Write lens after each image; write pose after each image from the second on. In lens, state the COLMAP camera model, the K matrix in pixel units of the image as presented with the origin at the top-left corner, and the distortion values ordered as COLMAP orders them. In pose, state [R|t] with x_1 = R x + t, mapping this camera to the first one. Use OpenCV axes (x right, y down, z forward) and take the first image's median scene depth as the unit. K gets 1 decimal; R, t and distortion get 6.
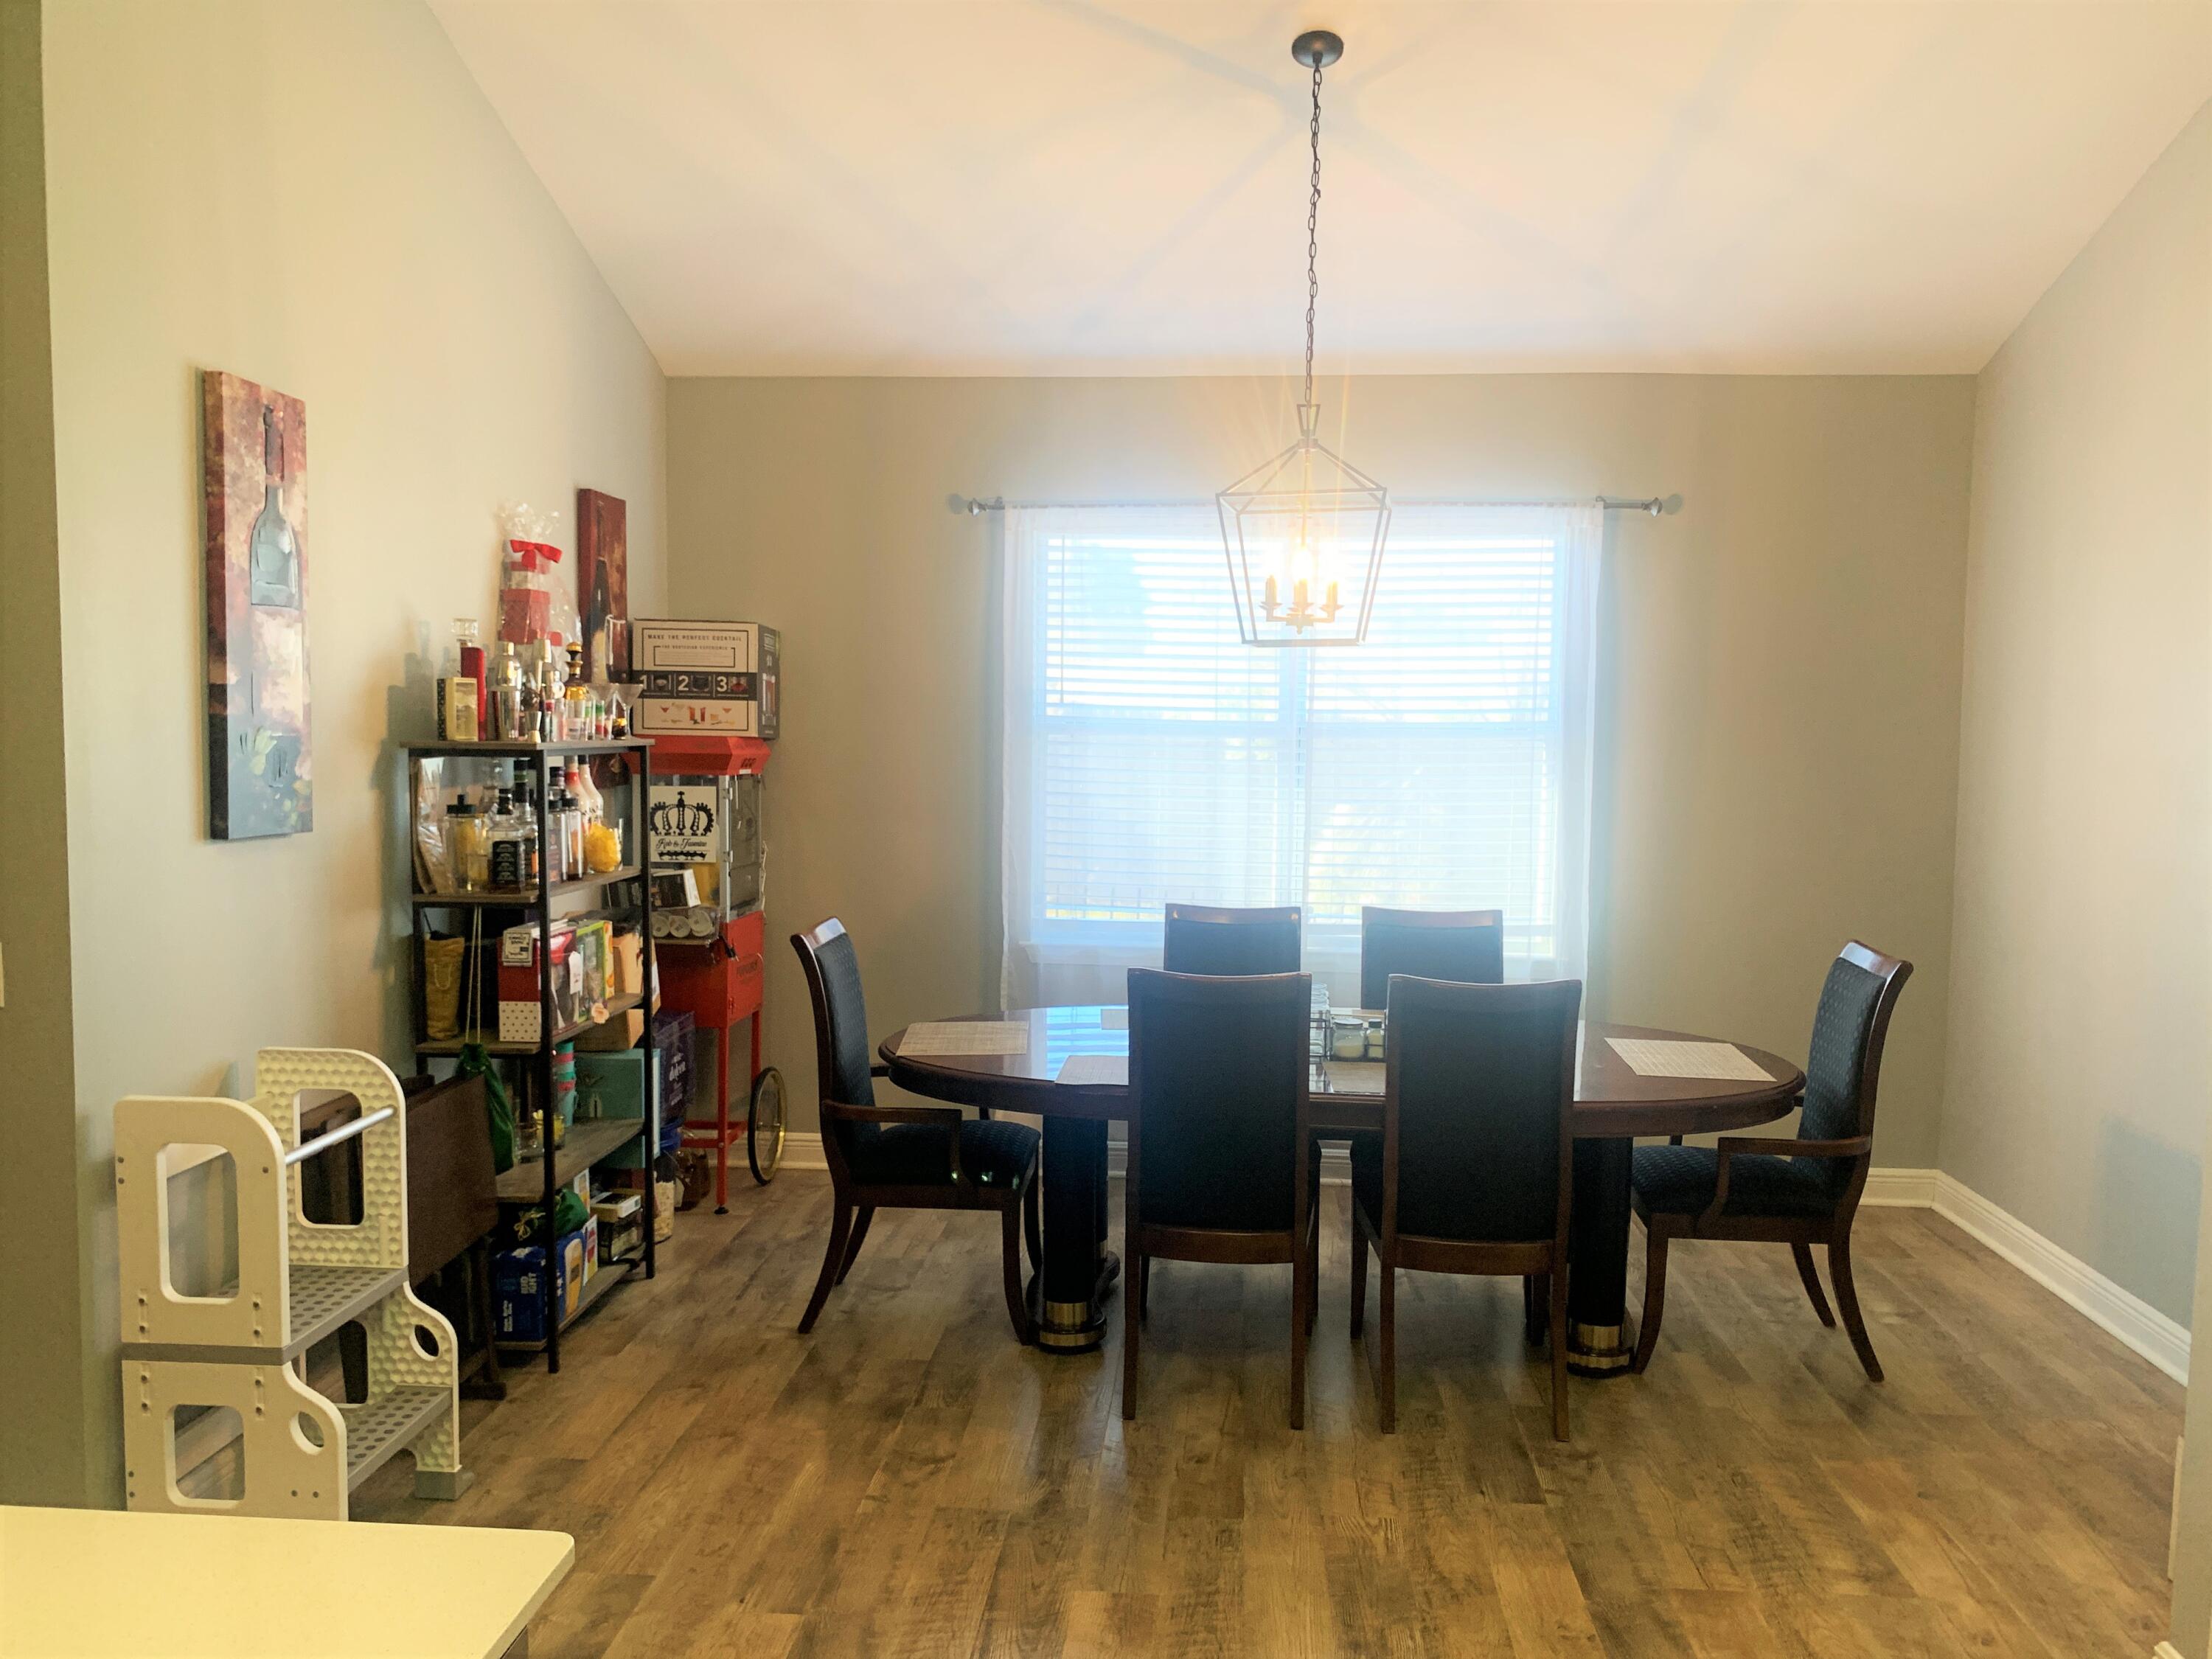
lens RADIAL K [[1691.5, 0, 1118.9], [0, 1691.5, 823.2], [0, 0, 1]] dist [0.038025, -0.021078]
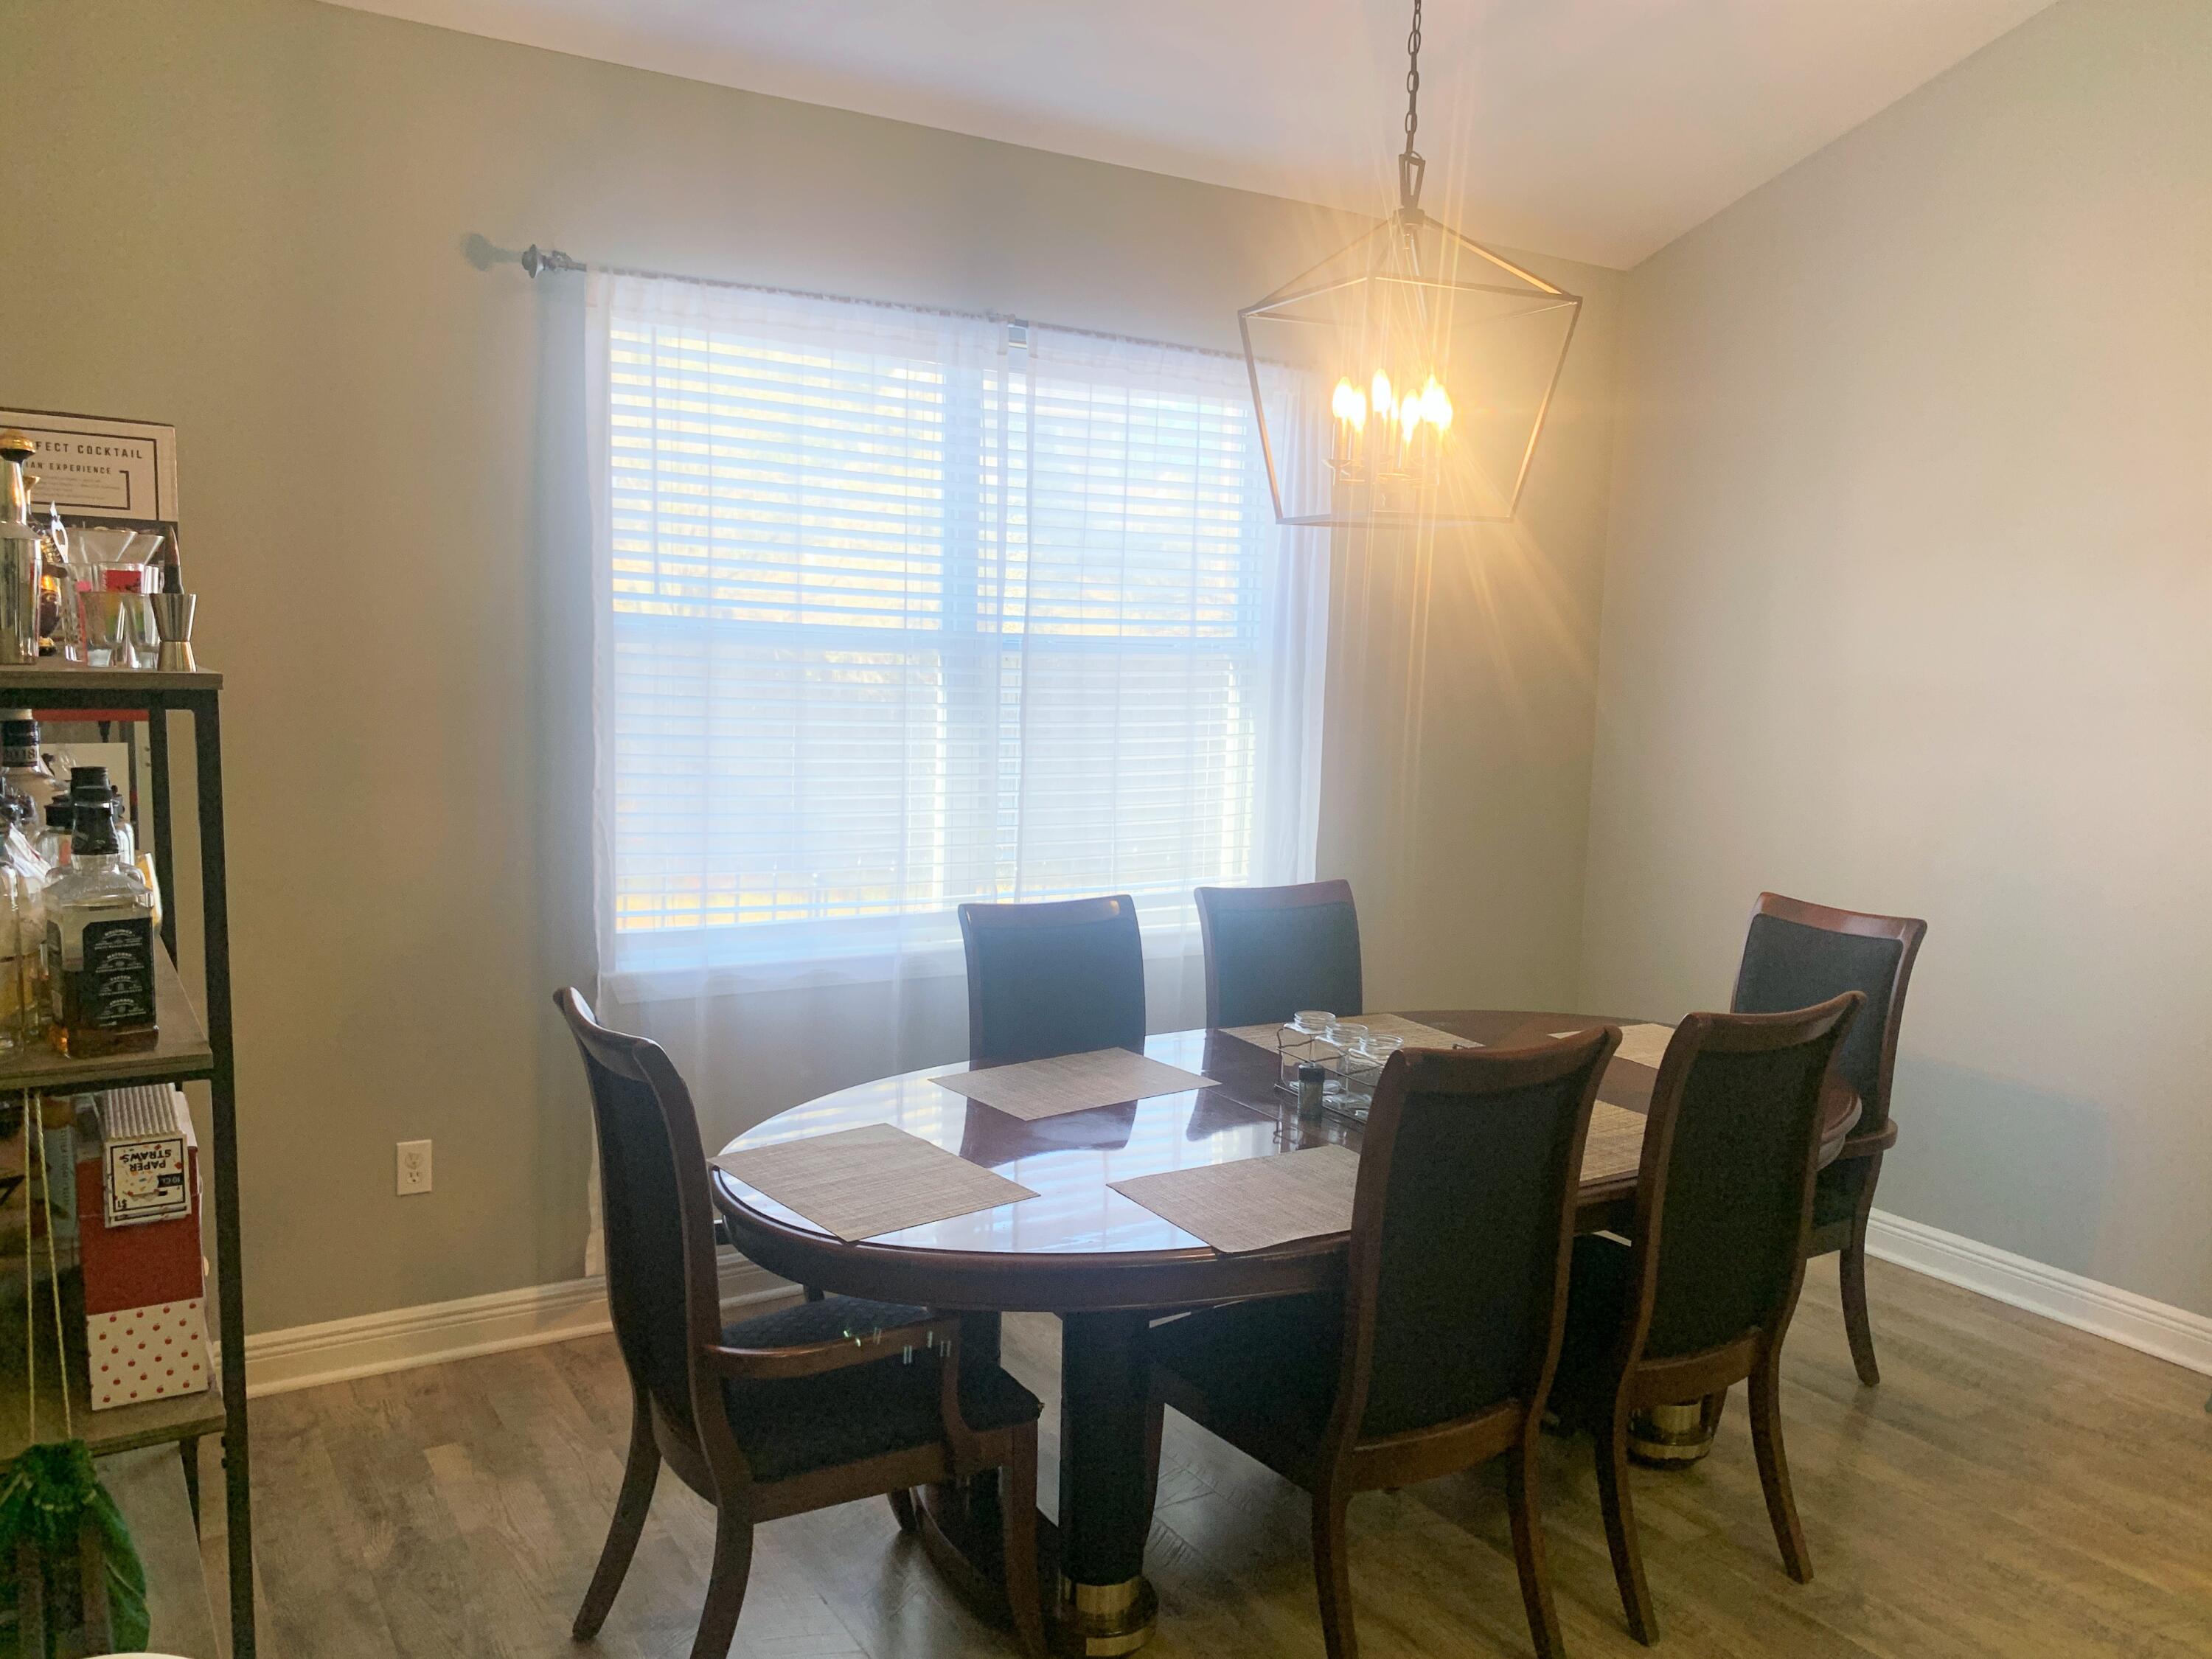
lens RADIAL K [[1775.3, 0, 1132.9], [0, 1775.3, 808.8], [0, 0, 1]] dist [-0.005039, 0.044104]
pose [[0.787878, -0.046681, 0.614059, -0.355914], [0.016300, 0.998354, 0.054981, -0.029897], [-0.615615, -0.033309, 0.787343, 0.431702]]
